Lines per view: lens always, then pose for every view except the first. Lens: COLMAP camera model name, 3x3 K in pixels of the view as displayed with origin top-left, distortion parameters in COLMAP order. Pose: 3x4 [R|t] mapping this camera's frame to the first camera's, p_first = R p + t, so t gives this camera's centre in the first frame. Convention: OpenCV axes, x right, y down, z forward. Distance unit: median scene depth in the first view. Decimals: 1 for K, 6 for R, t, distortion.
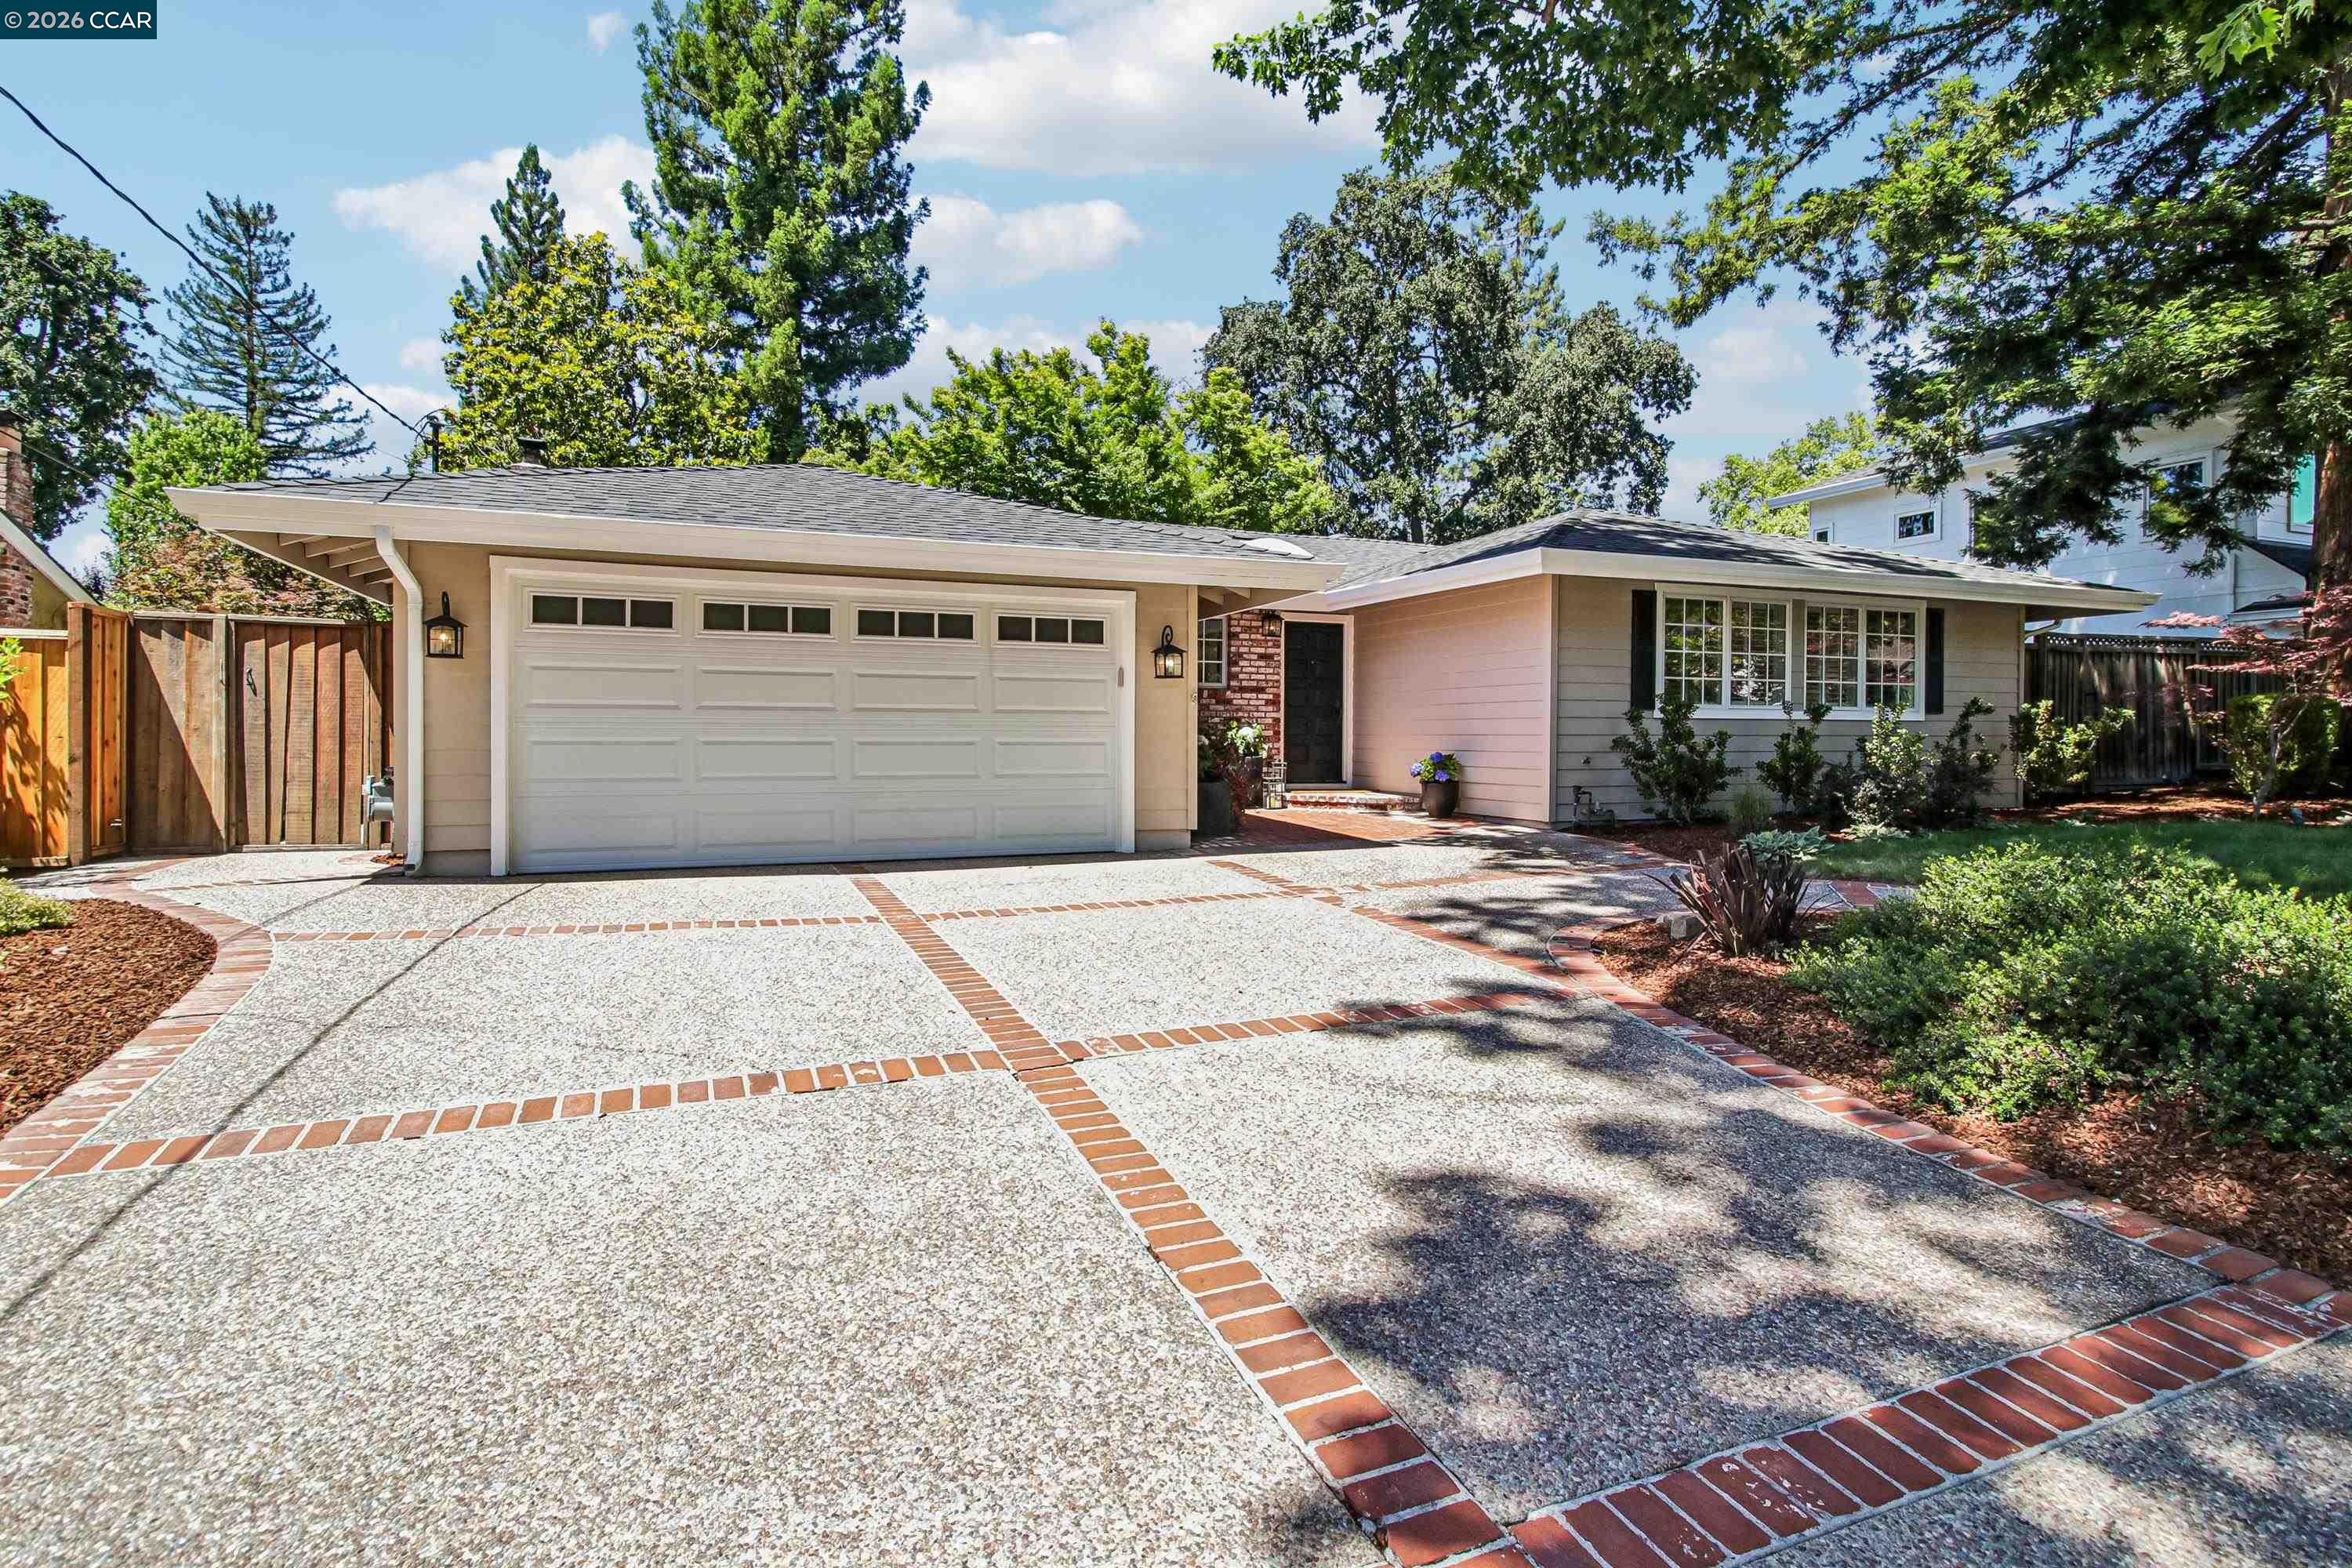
lens RADIAL K [[1196.2, 0, 1169.1], [0, 1196.2, 746.5], [0, 0, 1]] dist [0.021450, -0.014963]
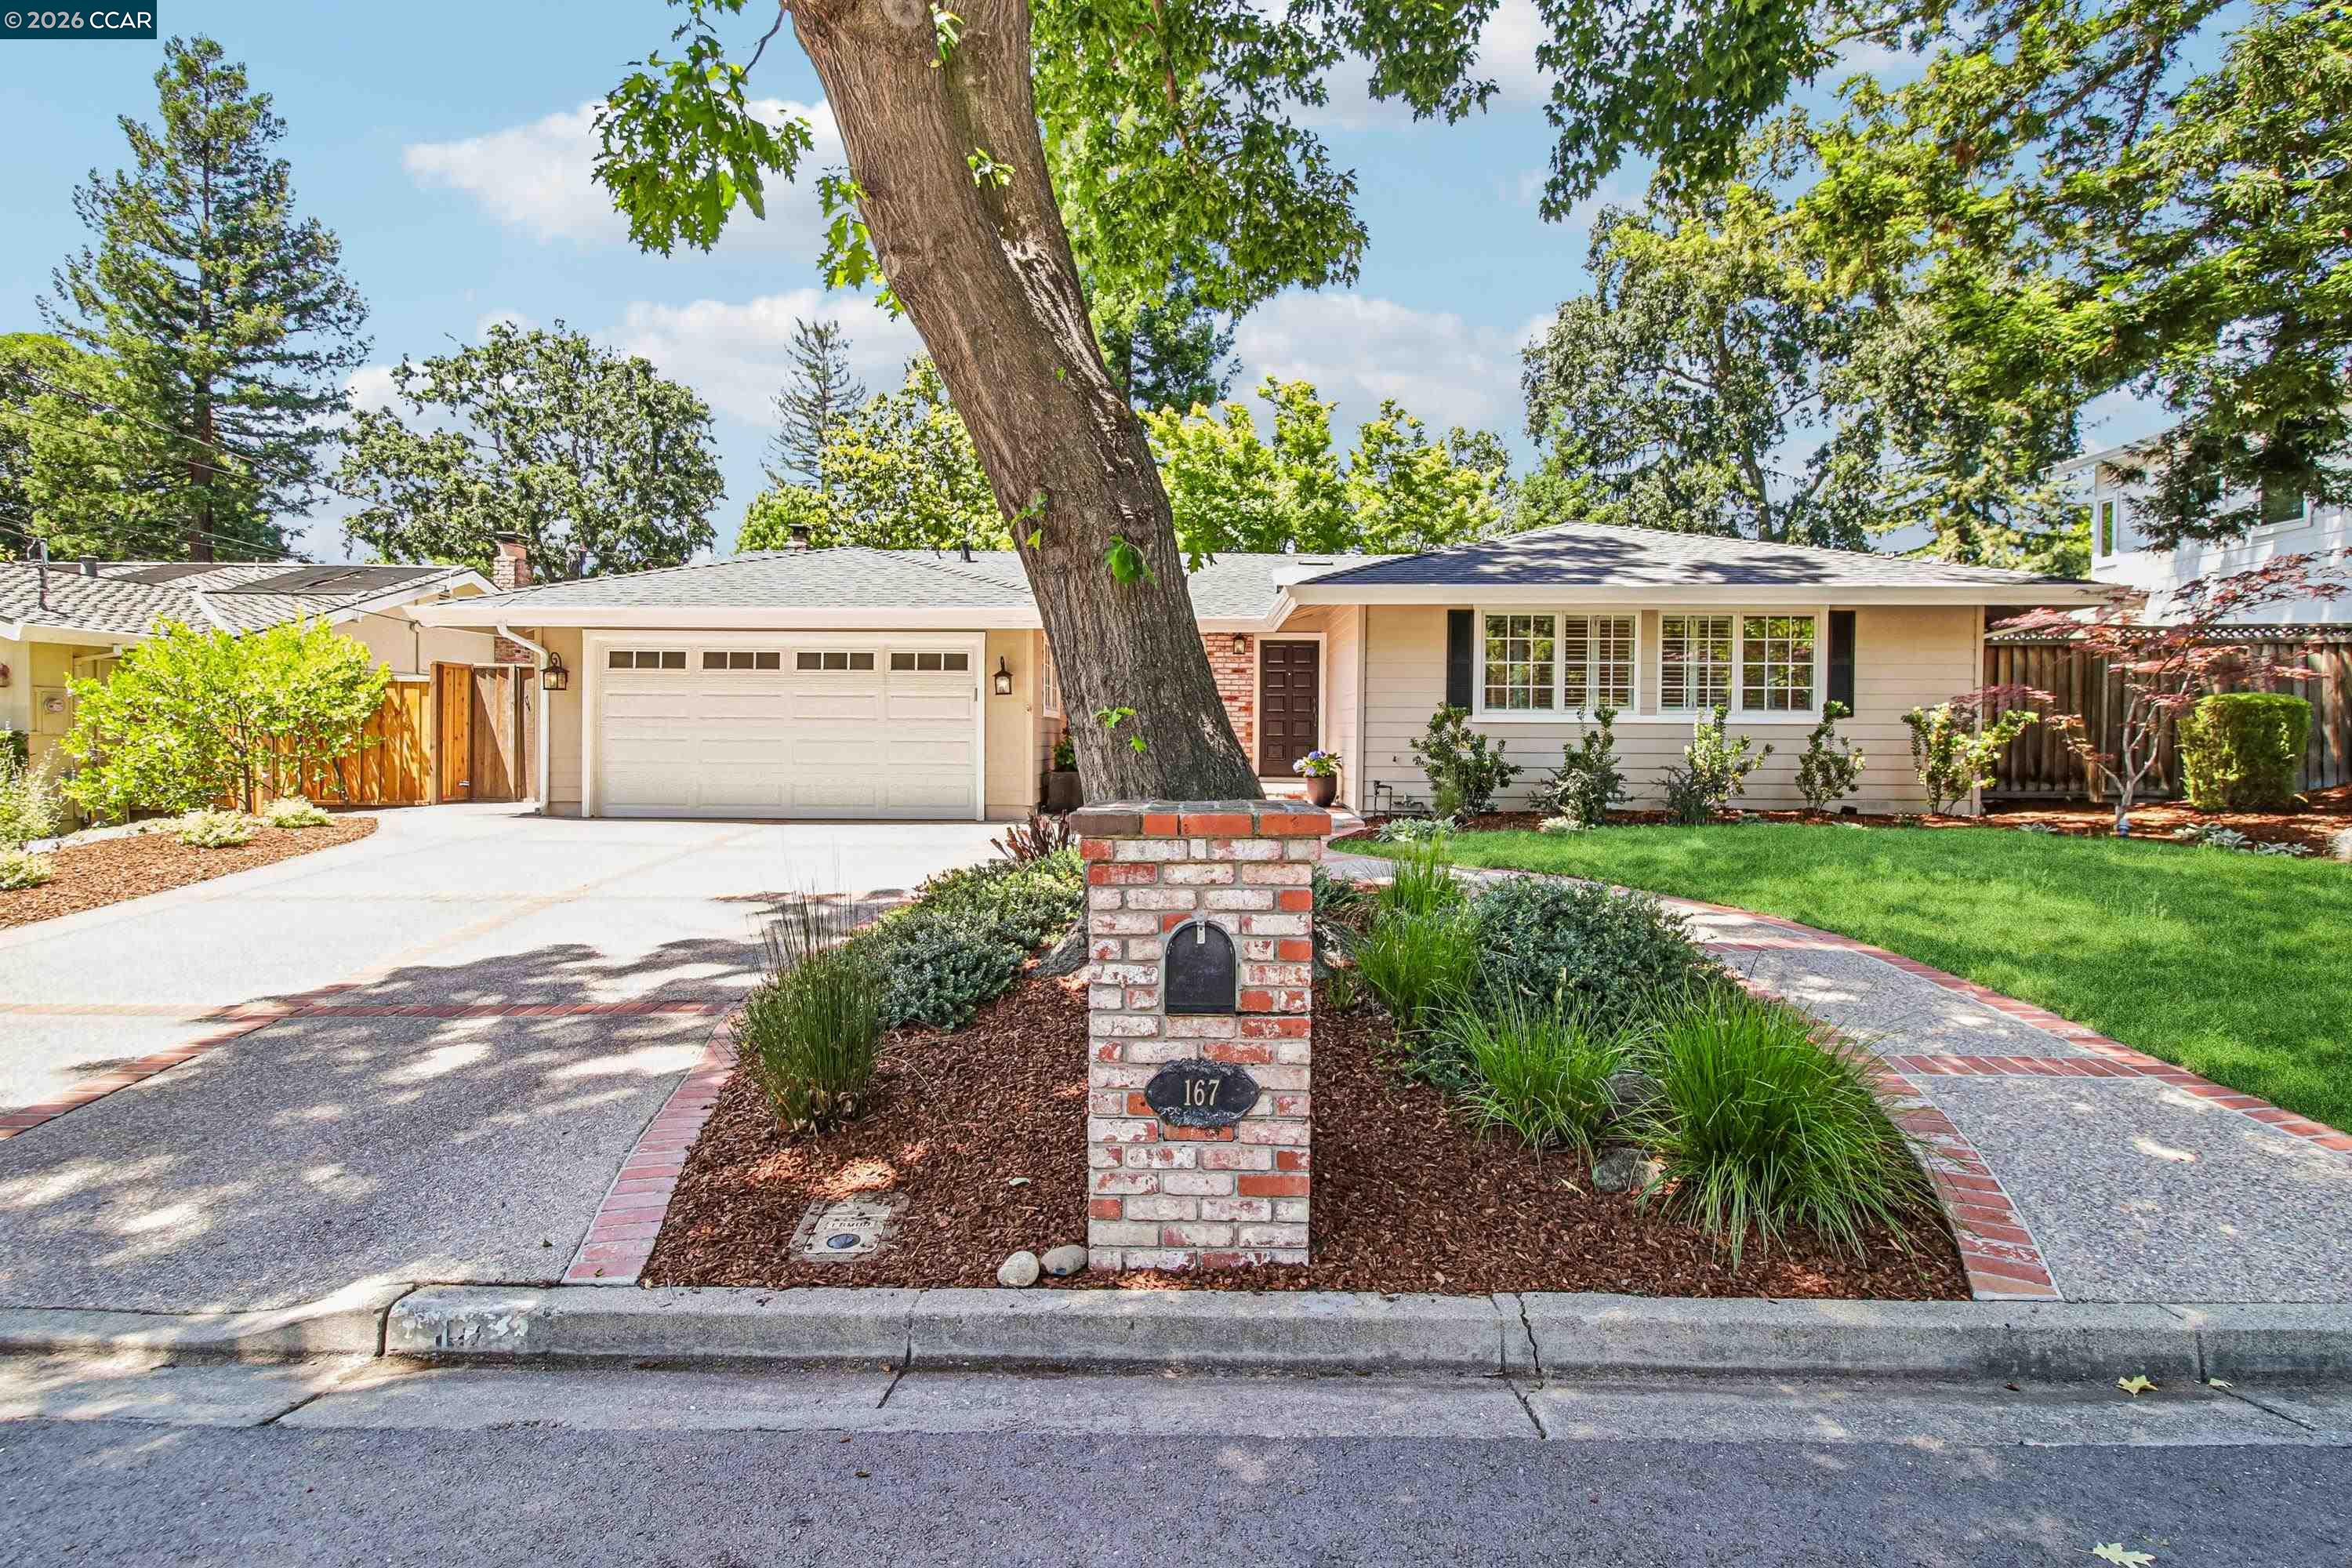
lens RADIAL K [[1196.2, 0, 1169.1], [0, 1196.2, 746.5], [0, 0, 1]] dist [0.021450, -0.014963]
pose [[0.913453, 0.007388, -0.406878, 0.311100], [-0.006858, 0.999973, 0.002760, -0.001128], [0.406888, 0.000269, 0.913478, -0.076620]]
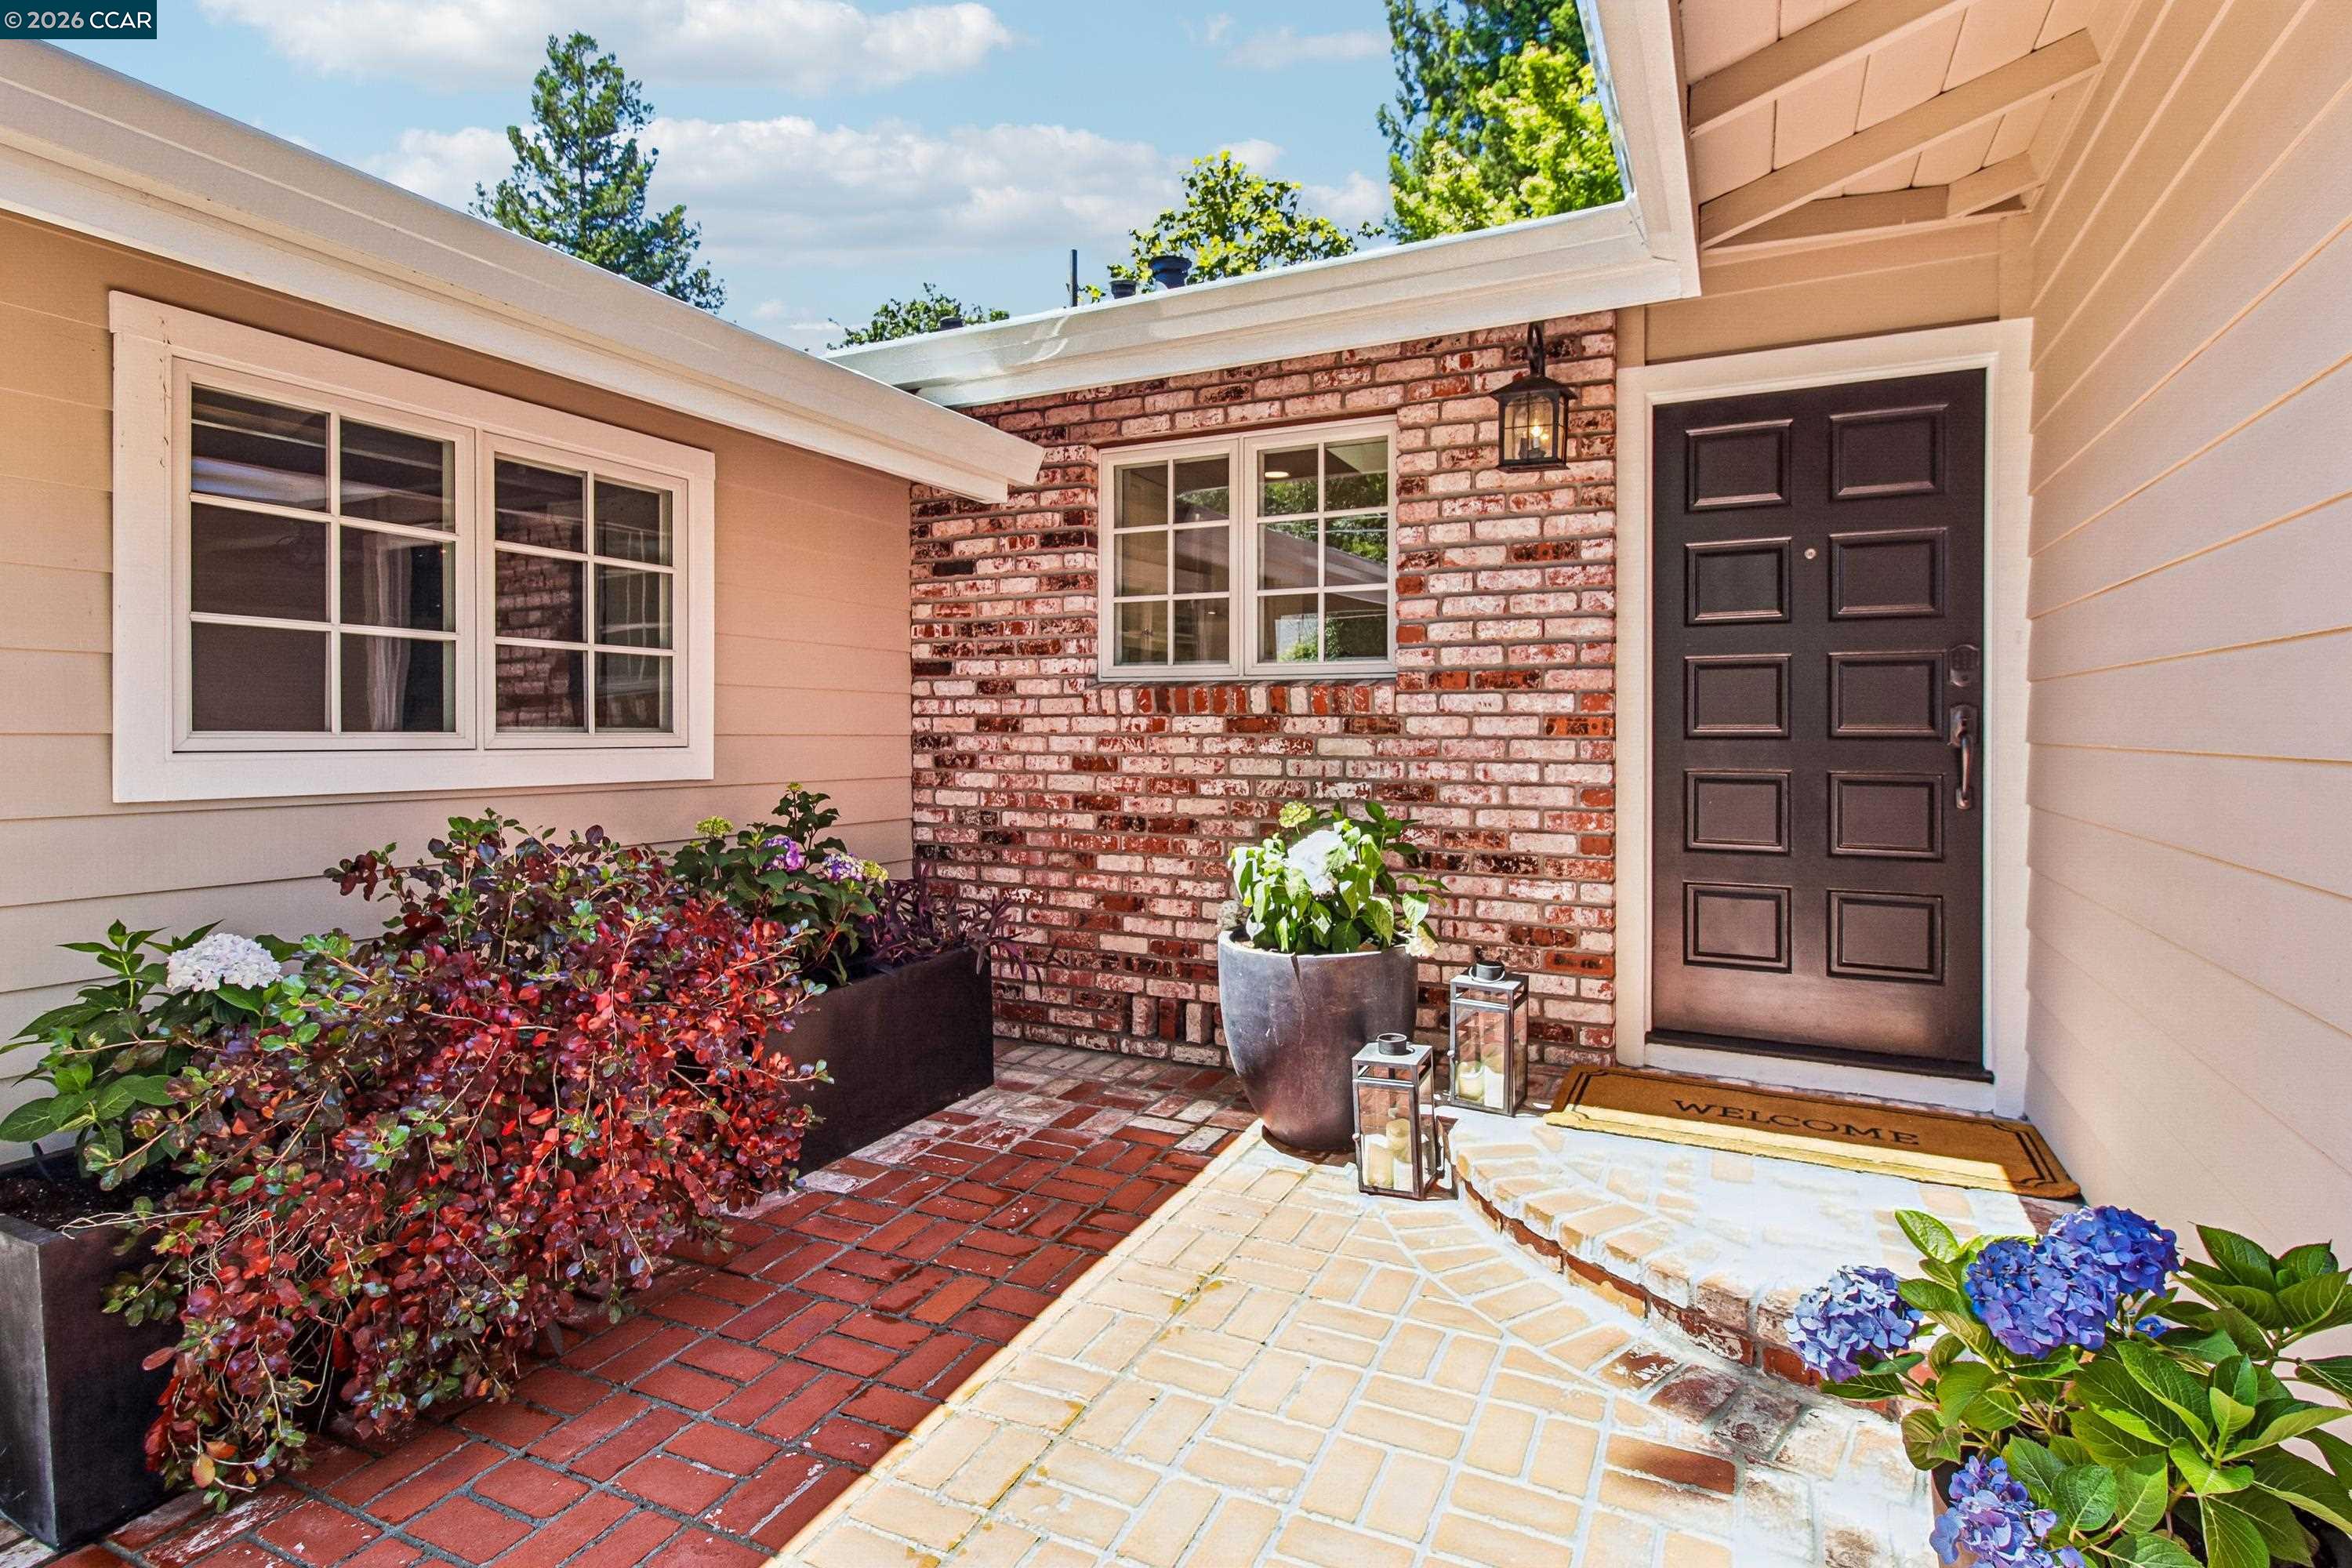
lens RADIAL K [[1179.1, 0, 1177.1], [0, 1179.1, 736.3], [0, 0, 1]] dist [0.021894, -0.013568]
pose [[0.662776, 0.002375, -0.748814, 0.136151], [-0.003960, 0.999992, -0.000333, -0.021038], [0.748807, 0.003186, 0.662780, 0.473116]]
